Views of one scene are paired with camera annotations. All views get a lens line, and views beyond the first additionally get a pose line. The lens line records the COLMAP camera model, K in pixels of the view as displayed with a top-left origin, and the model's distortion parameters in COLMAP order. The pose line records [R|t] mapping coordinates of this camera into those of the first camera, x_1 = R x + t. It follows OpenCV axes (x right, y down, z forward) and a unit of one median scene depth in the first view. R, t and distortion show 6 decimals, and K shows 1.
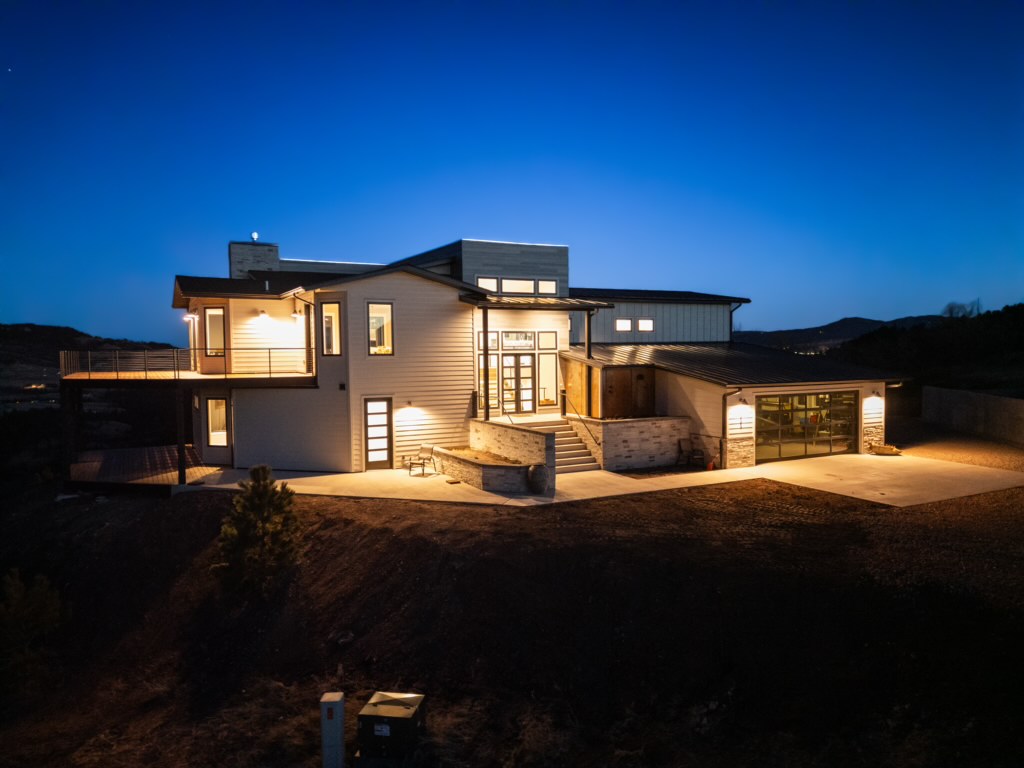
lens RADIAL K [[704.2, 0, 502.2], [0, 704.2, 387.1], [0, 0, 1]] dist [0.077647, -0.068530]
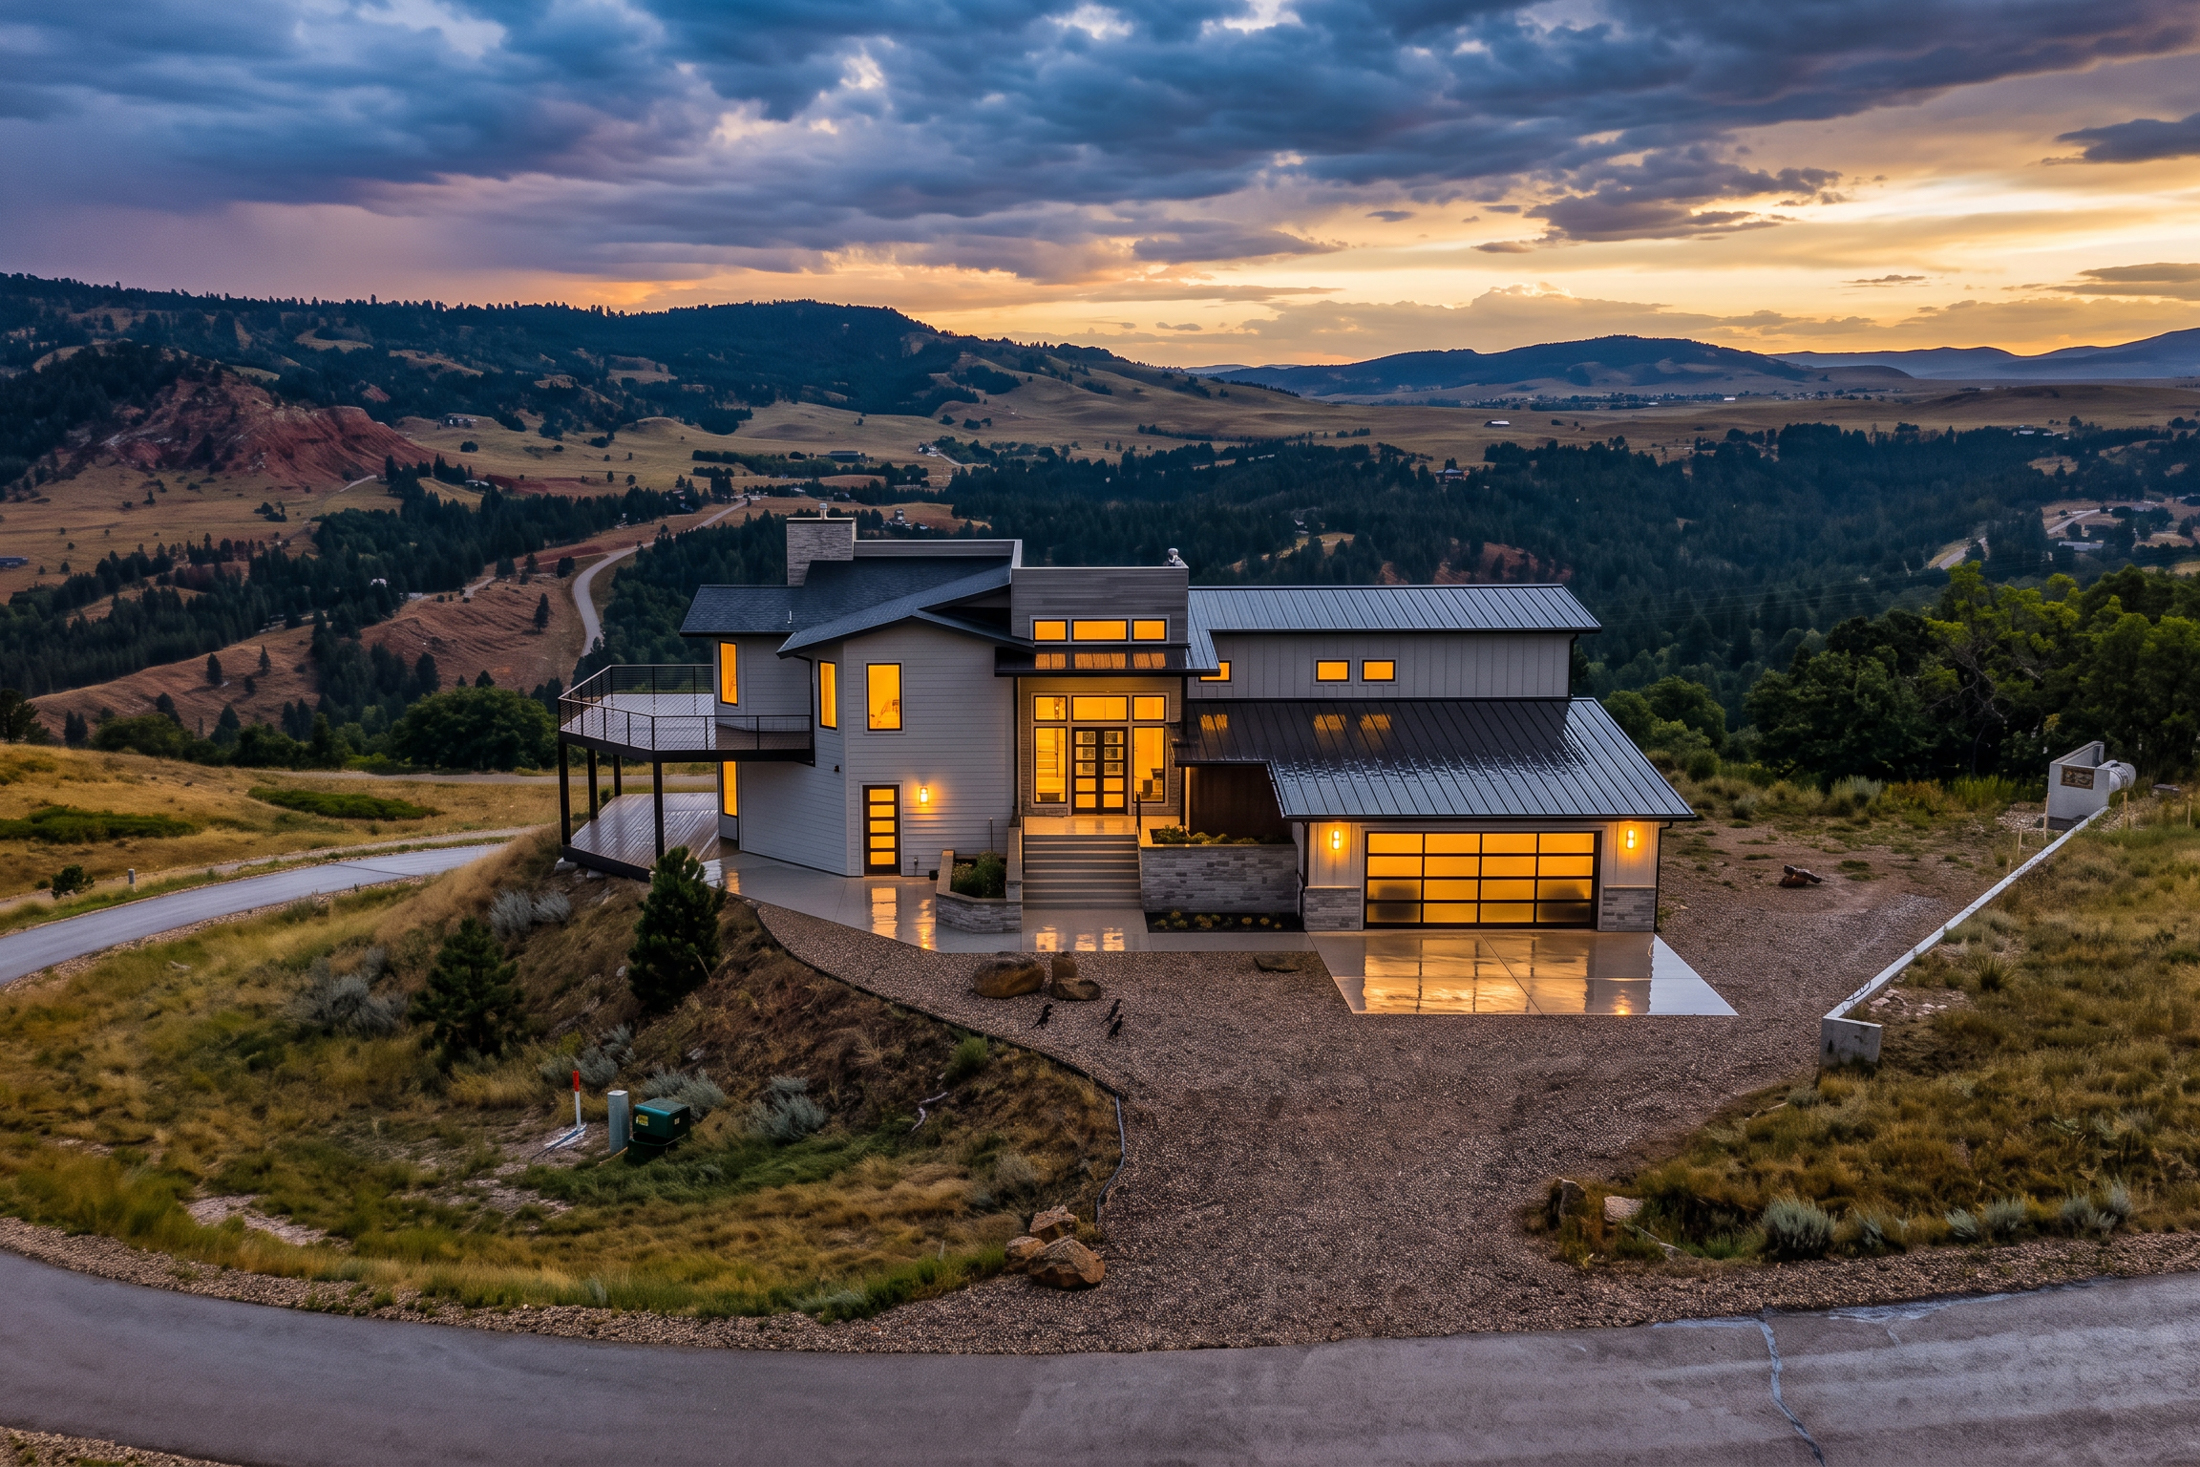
lens RADIAL K [[1985.1, 0, 1106.9], [0, 1985.1, 736.1], [0, 0, 1]] dist [0.012222, -0.024643]
pose [[0.898990, 0.085751, -0.429491, 0.870310], [-0.031735, 0.990822, 0.131398, -0.295558], [0.436817, -0.104495, 0.893460, -0.738843]]
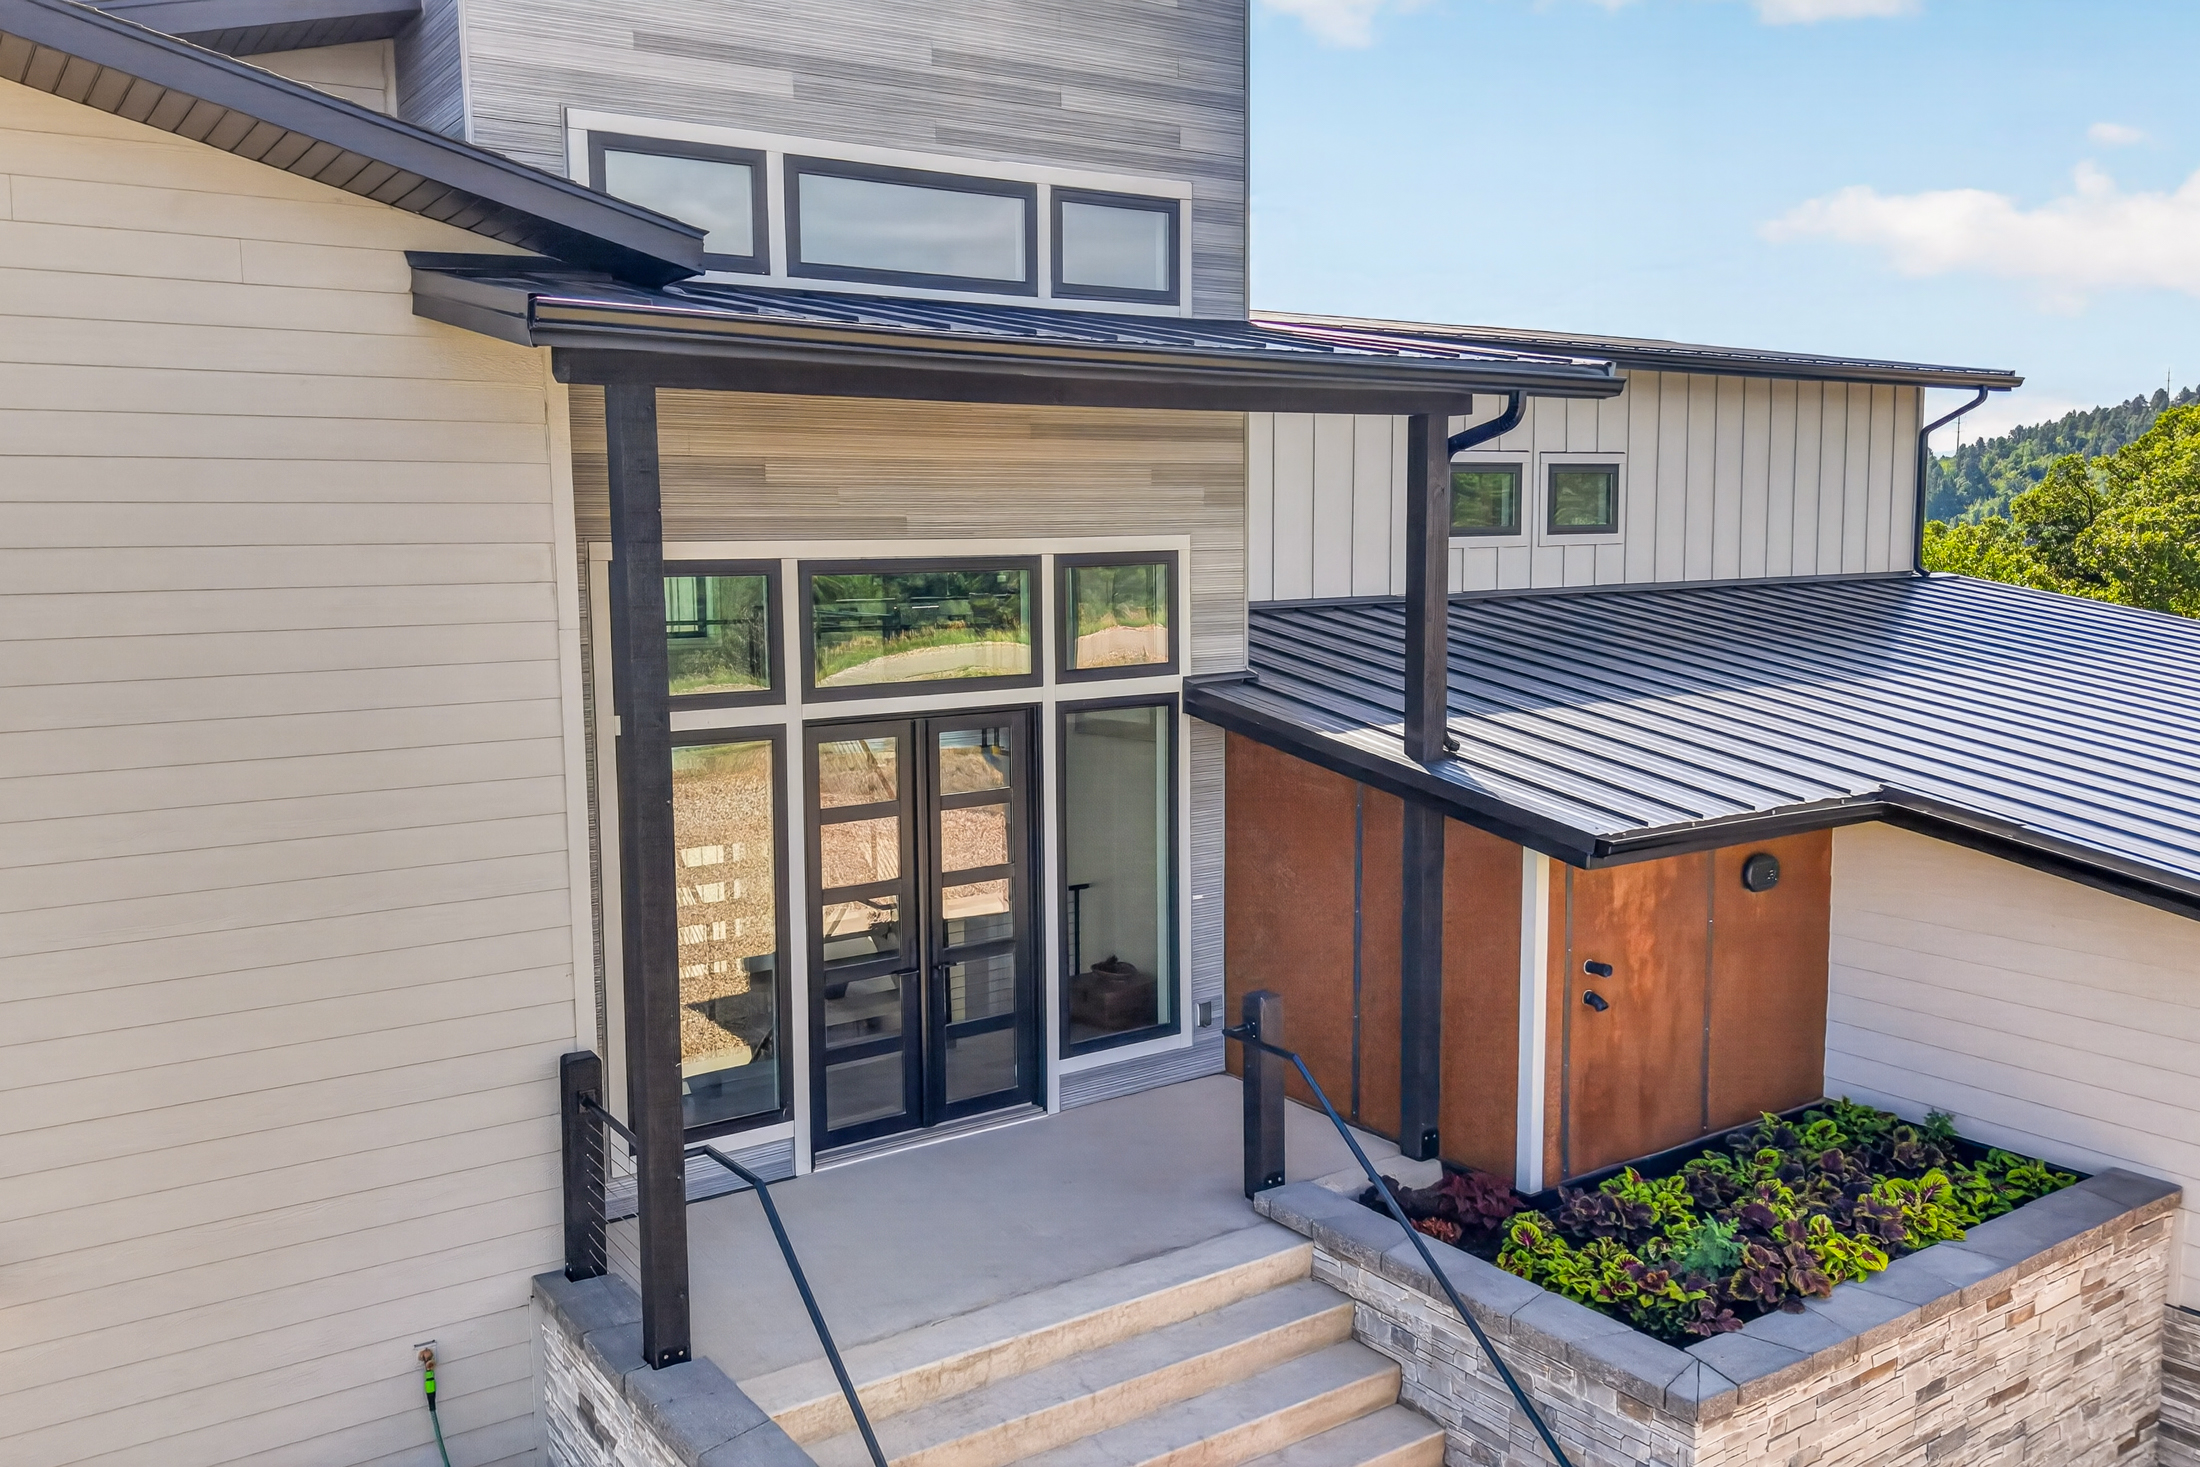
lens RADIAL K [[1758.2, 0, 1082.5], [0, 1758.2, 746.7], [0, 0, 1]] dist [0.025864, -0.062793]
pose [[0.991083, -0.018988, 0.131883, 0.007579], [0.009450, 0.997318, 0.072574, -0.067112], [-0.132908, -0.070681, 0.988605, 0.650267]]
